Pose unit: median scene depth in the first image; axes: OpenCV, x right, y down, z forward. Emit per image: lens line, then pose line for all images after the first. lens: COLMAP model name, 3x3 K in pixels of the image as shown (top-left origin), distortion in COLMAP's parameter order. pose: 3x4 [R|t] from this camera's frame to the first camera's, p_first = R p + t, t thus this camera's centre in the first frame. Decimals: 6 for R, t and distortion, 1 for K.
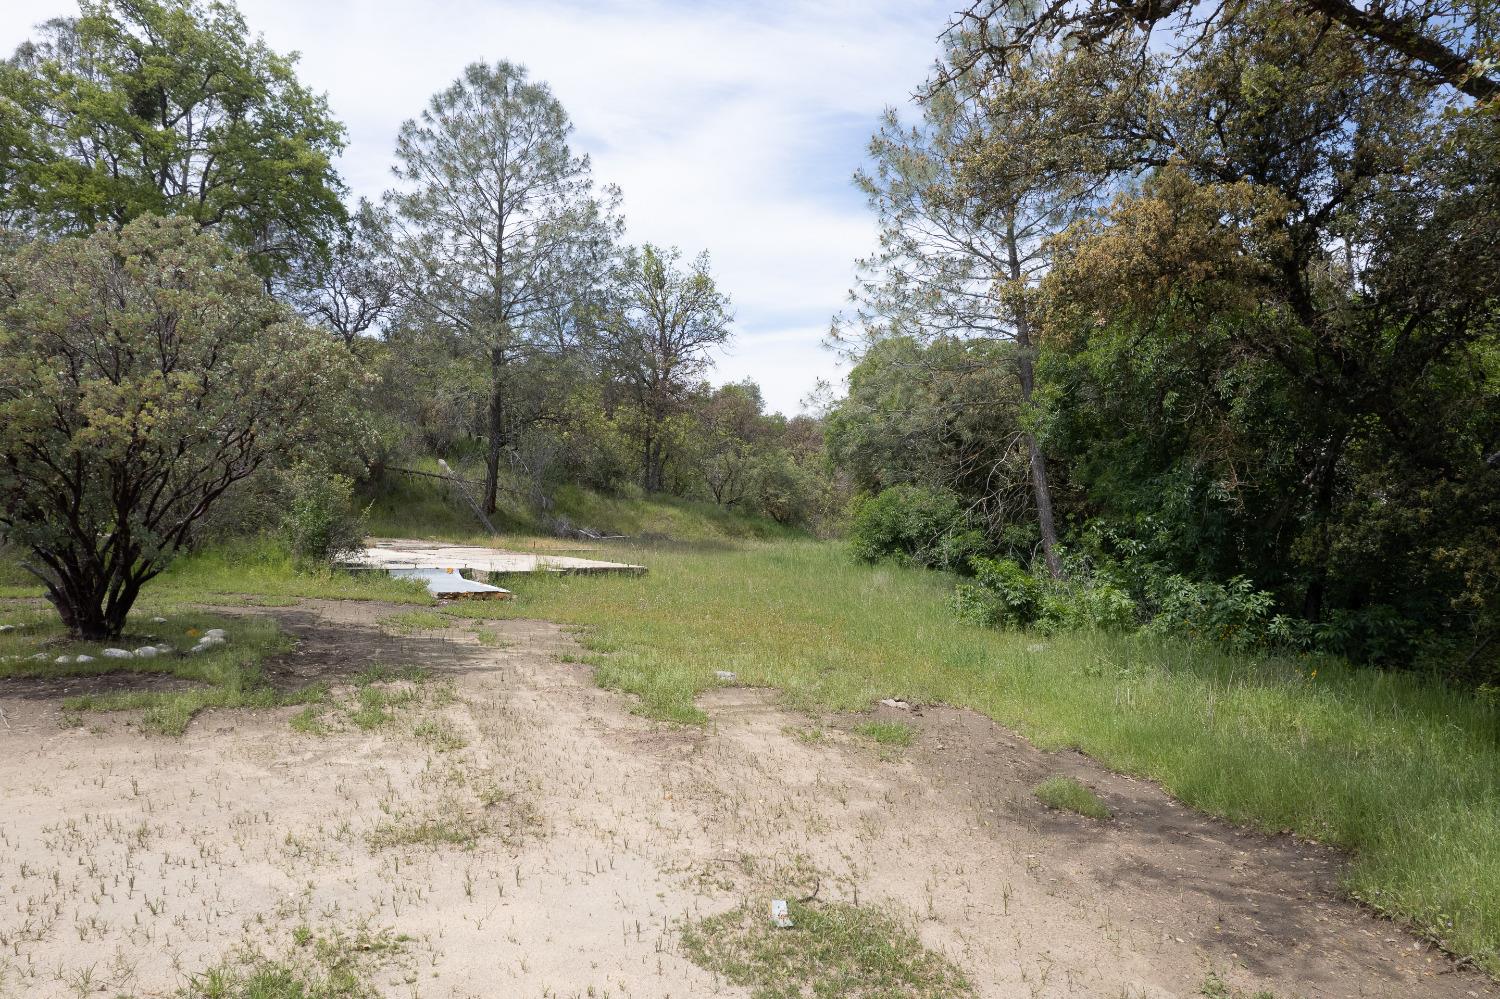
lens RADIAL K [[959.6, 0, 748.4], [0, 959.6, 505.4], [0, 0, 1]] dist [-0.070847, 0.060574]
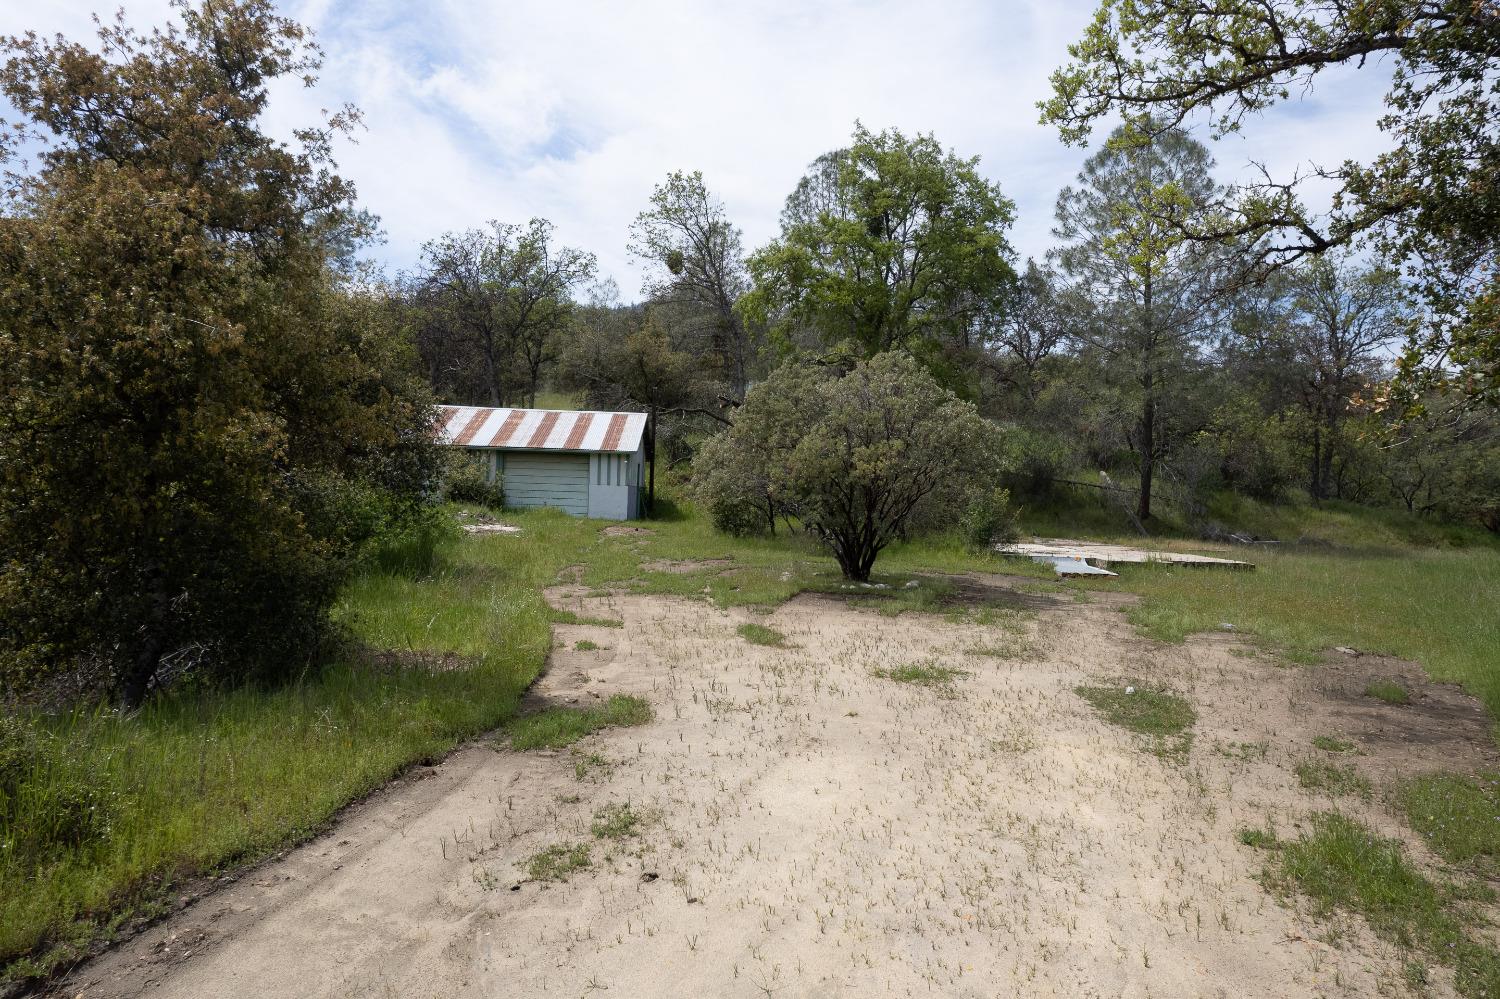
lens RADIAL K [[960.8, 0, 750.0], [0, 960.8, 499.5], [0, 0, 1]] dist [-0.049211, -0.000071]
pose [[0.764657, -0.008749, -0.644378, 0.111817], [-0.000731, 0.999895, -0.014443, 0.002978], [0.644437, 0.011515, 0.764571, -0.178396]]
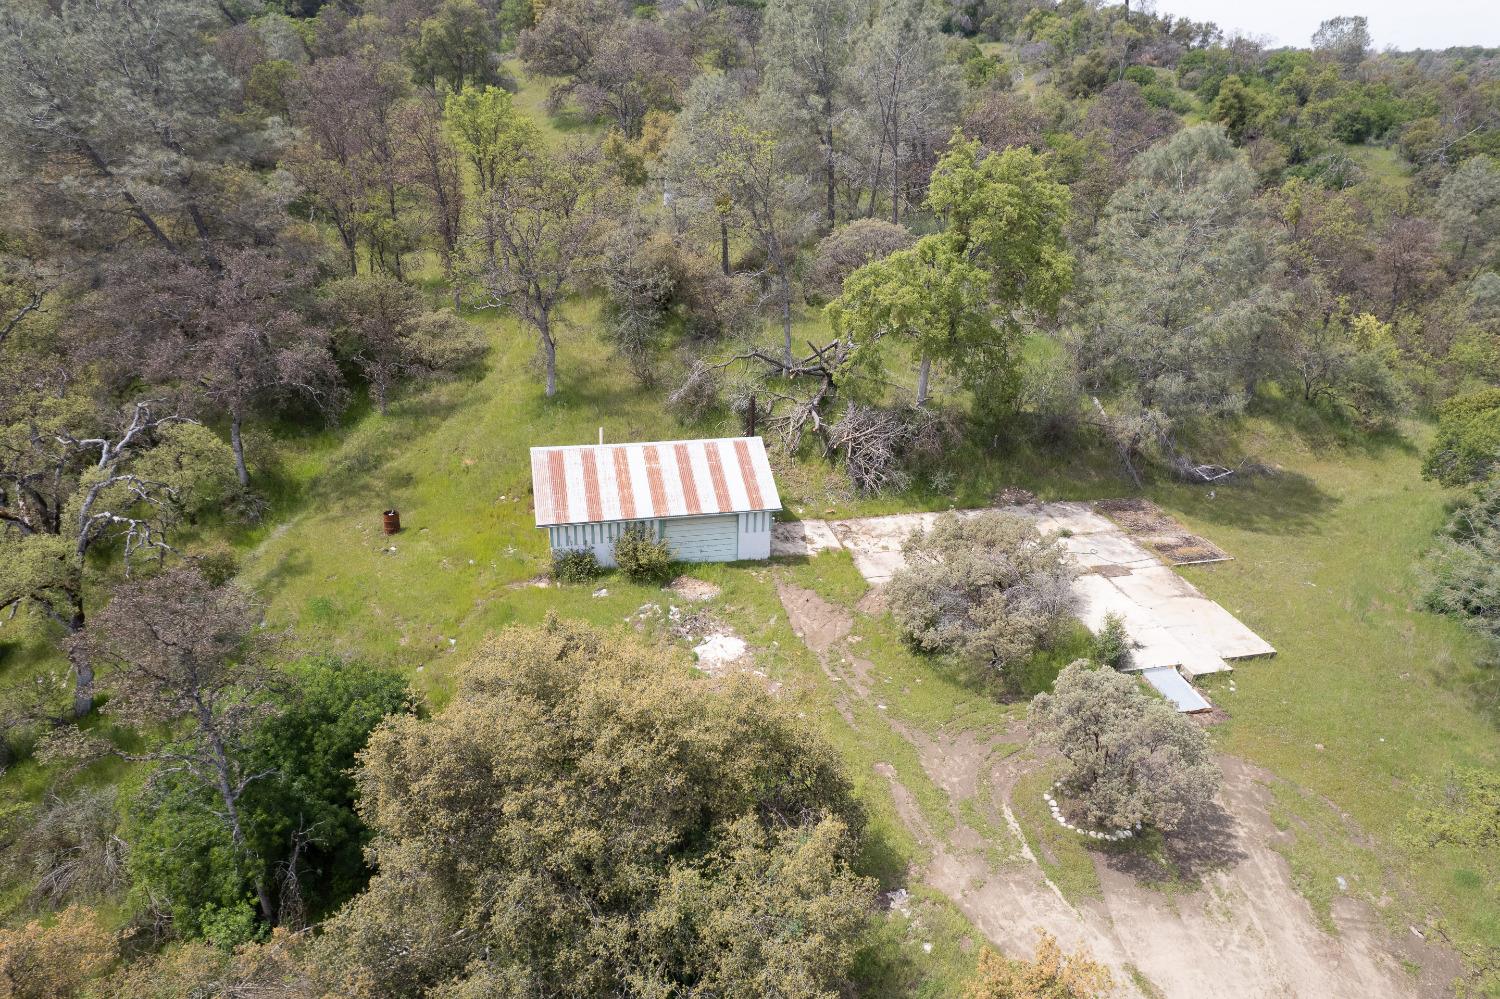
lens RADIAL K [[959.6, 0, 748.4], [0, 959.6, 505.4], [0, 0, 1]] dist [-0.070847, 0.060574]
pose [[0.878596, 0.188813, -0.438655, -0.161839], [0.004562, 0.915163, 0.403059, -0.562383], [0.477543, -0.356127, 0.803197, -0.453036]]
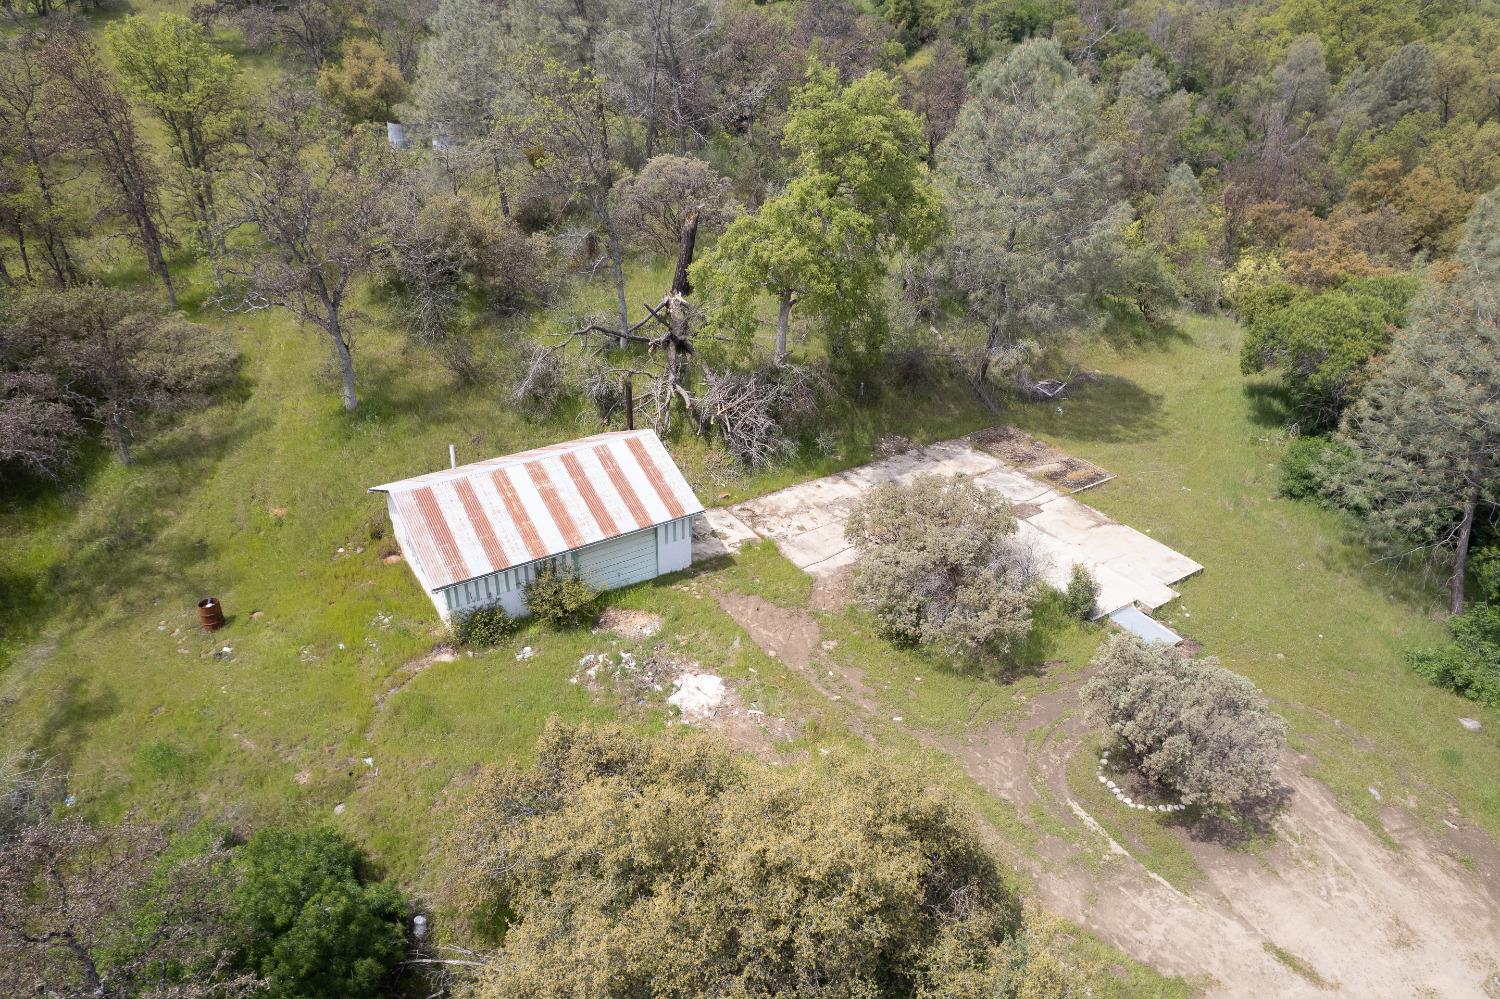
lens RADIAL K [[962.5, 0, 748.5], [0, 962.5, 504.2], [0, 0, 1]] dist [-0.082355, 0.073113]
pose [[0.989352, 0.054497, -0.134953, -0.464675], [0.017026, 0.877544, 0.479194, -0.585656], [0.144542, -0.476390, 0.867272, -0.373773]]
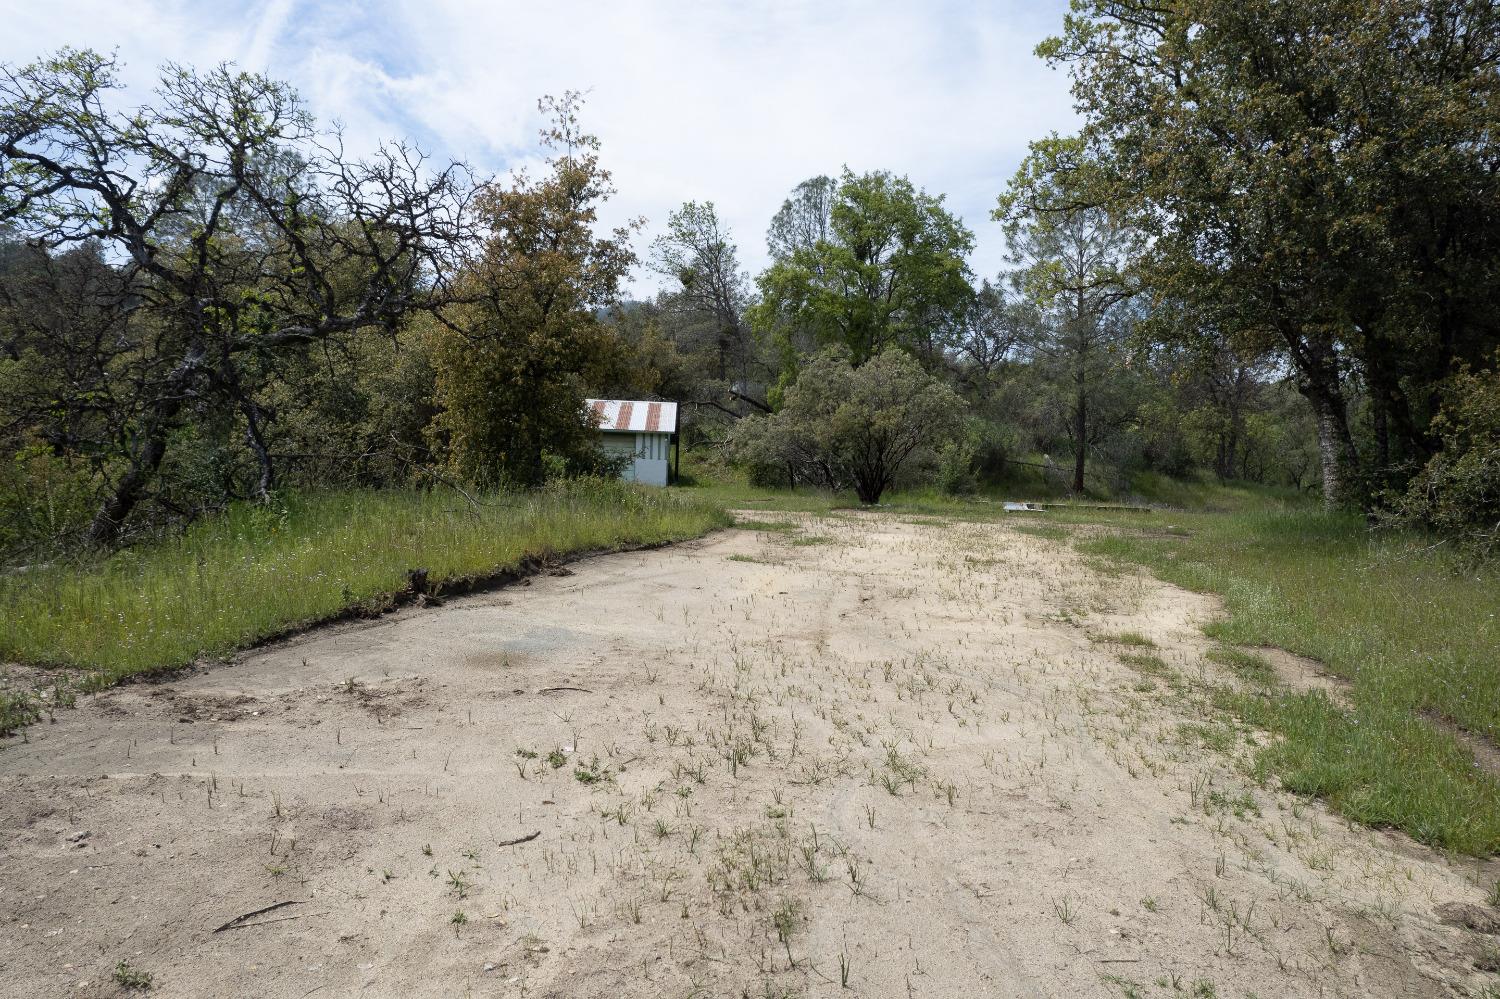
lens RADIAL K [[959.6, 0, 748.4], [0, 959.6, 505.4], [0, 0, 1]] dist [-0.070847, 0.060574]
pose [[0.790264, -0.009640, -0.612691, 0.221628], [0.000957, 0.999894, -0.014498, 0.054846], [0.612766, 0.010871, 0.790190, -0.427604]]
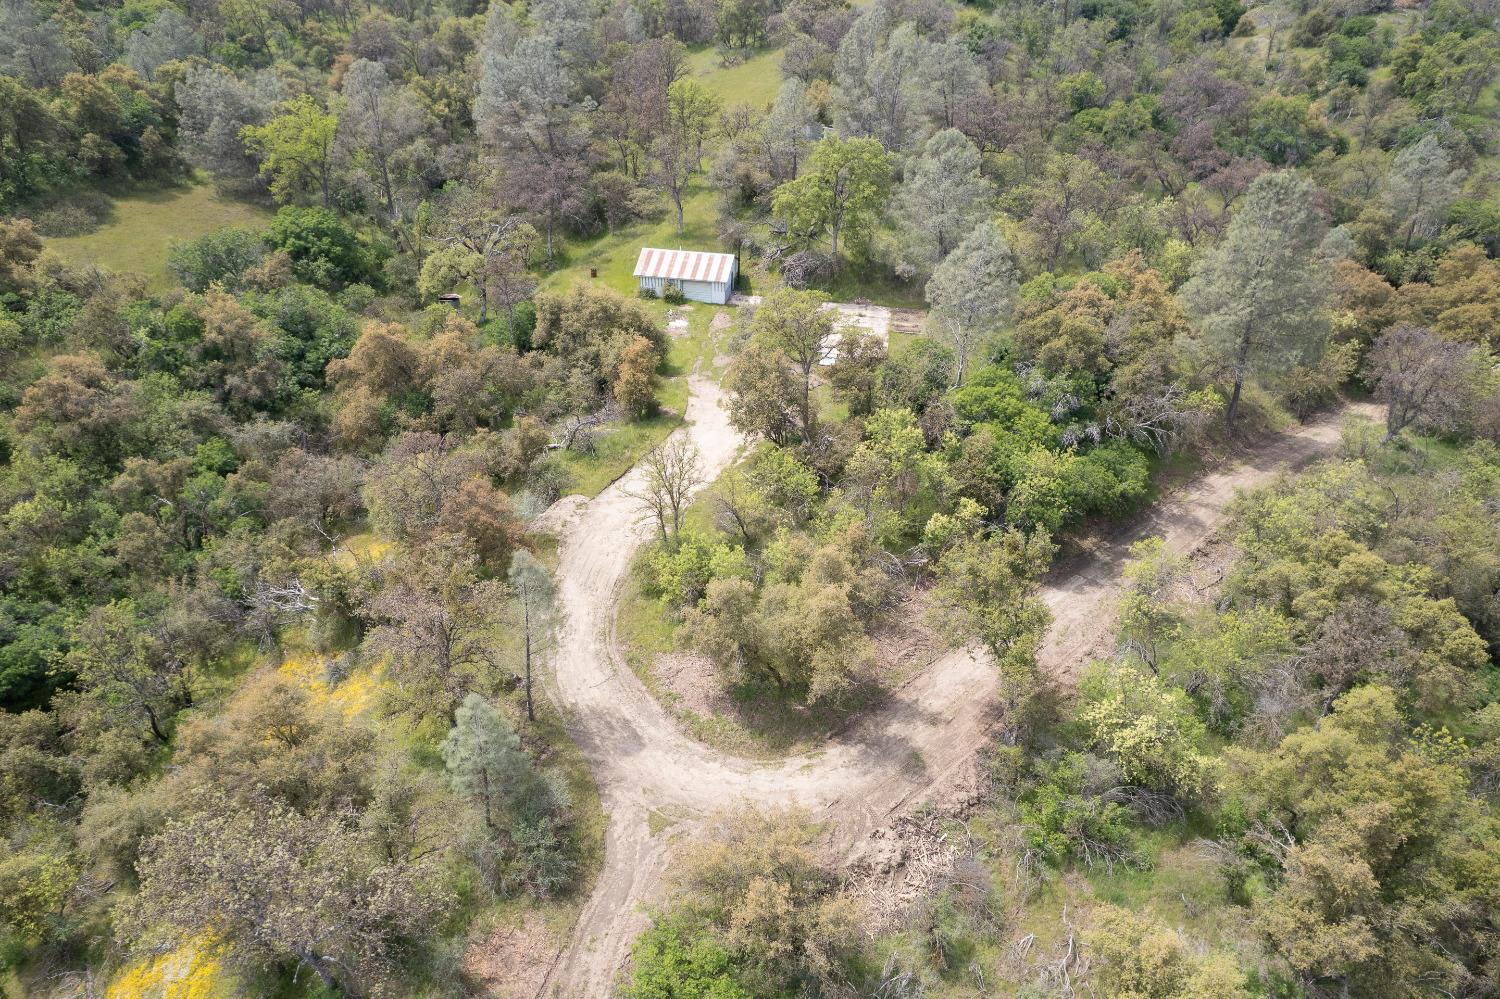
lens RADIAL K [[959.6, 0, 748.4], [0, 959.6, 505.4], [0, 0, 1]] dist [-0.070847, 0.060574]
pose [[0.617348, 0.385748, -0.685624, 1.713036], [0.006812, 0.868876, 0.494983, -0.944510], [0.786661, -0.310247, 0.533771, -1.224913]]
